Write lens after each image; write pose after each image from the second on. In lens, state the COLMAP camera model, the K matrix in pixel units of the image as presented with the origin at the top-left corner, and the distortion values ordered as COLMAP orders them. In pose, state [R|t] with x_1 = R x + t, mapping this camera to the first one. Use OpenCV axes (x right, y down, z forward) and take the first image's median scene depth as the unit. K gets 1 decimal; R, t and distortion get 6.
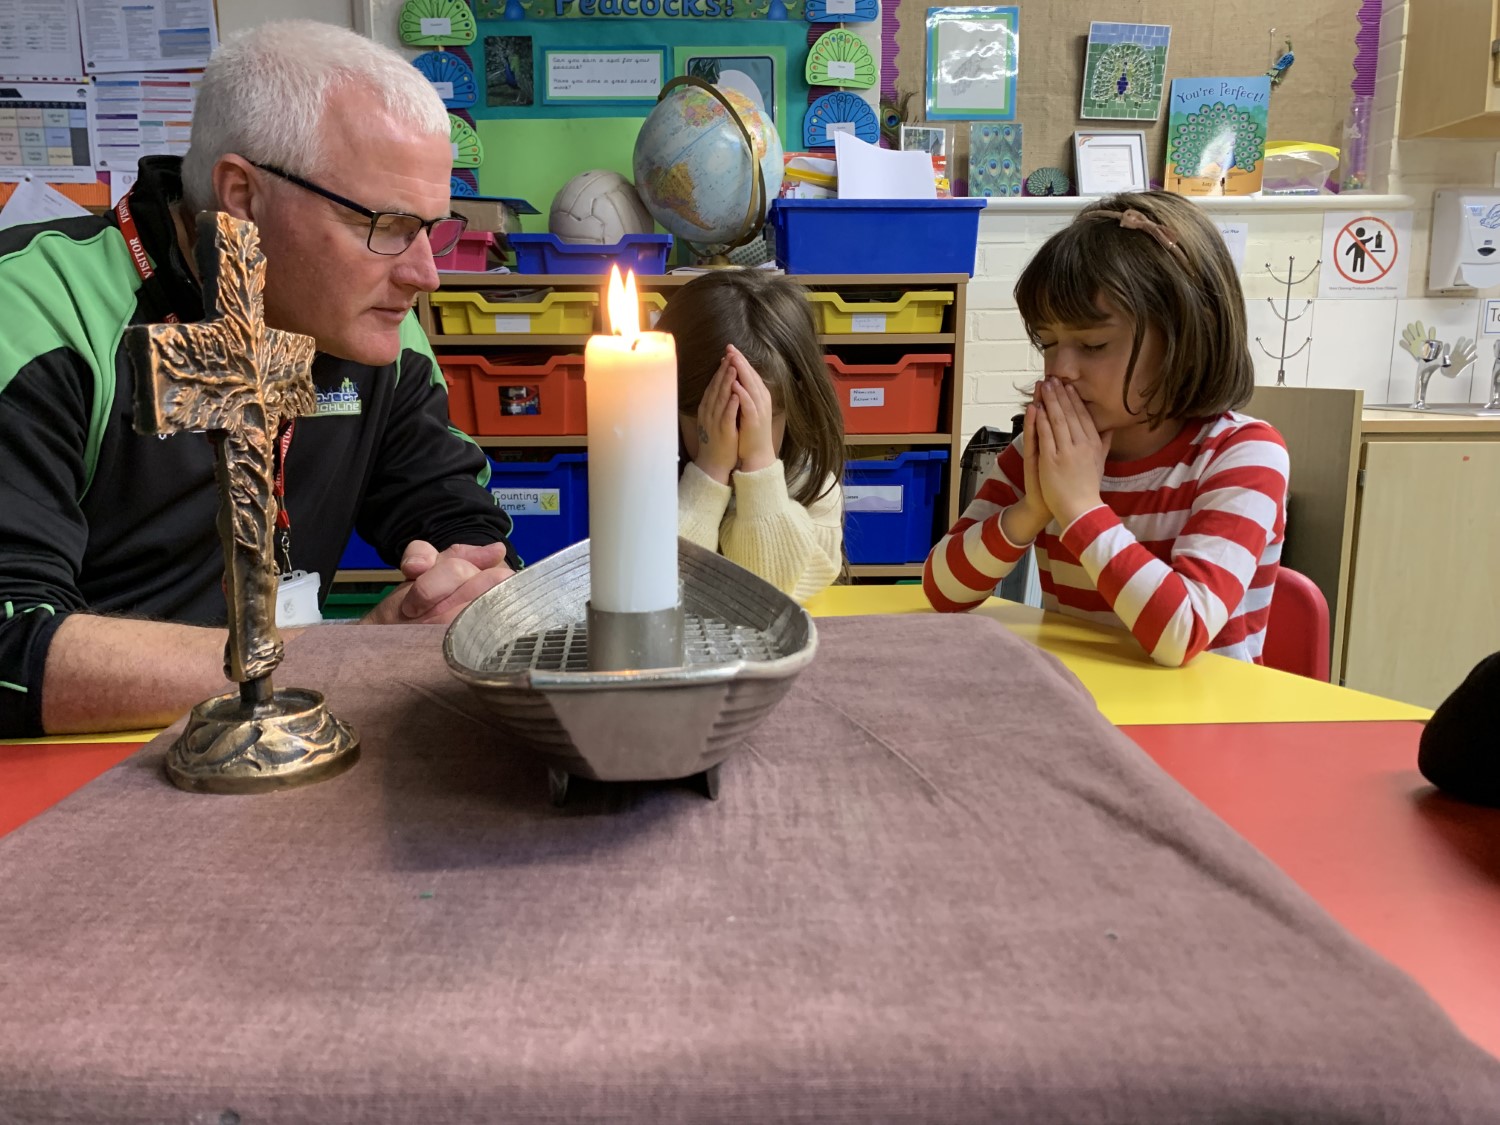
lens RADIAL K [[1145.5, 0, 743.5], [0, 1145.5, 552.5], [0, 0, 1]] dist [-0.006162, 0.006701]
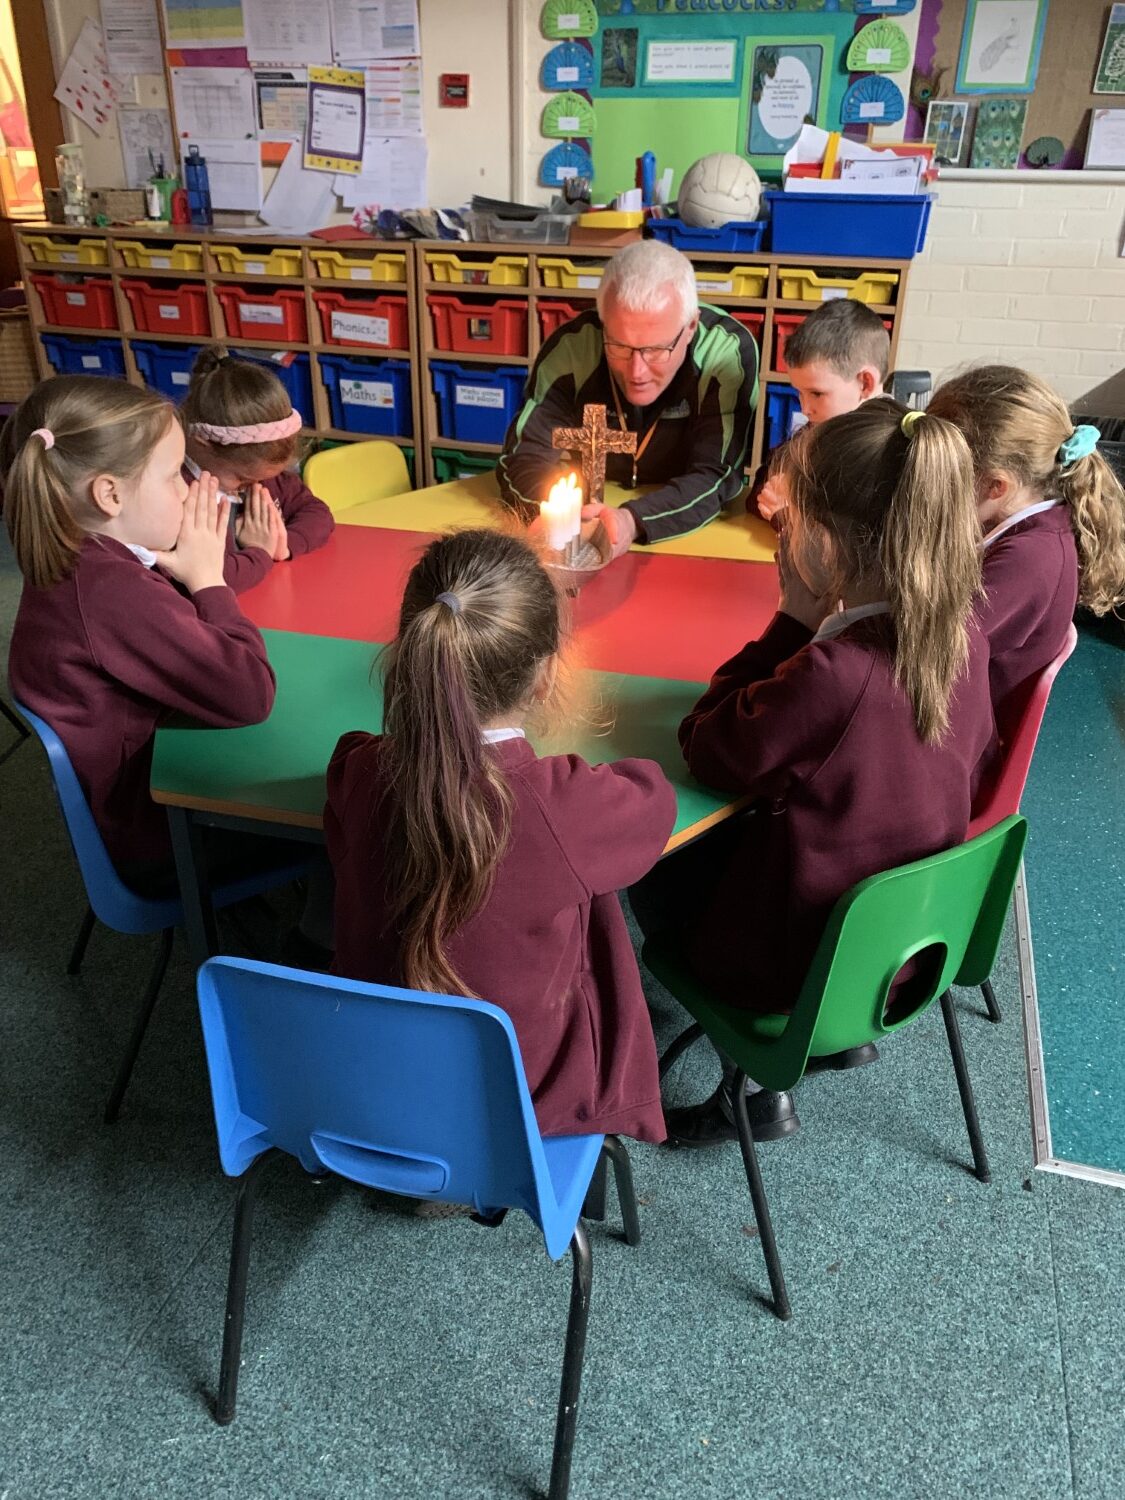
lens RADIAL K [[1145.5, 0, 567.8], [0, 1145.5, 749.6], [0, 0, 1]] dist [-0.006162, 0.006701]
pose [[0.948327, 0.169469, -0.268246, 0.228857], [-0.079952, 0.945767, 0.314852, -0.075341], [0.307056, -0.277136, 0.910446, -0.445493]]
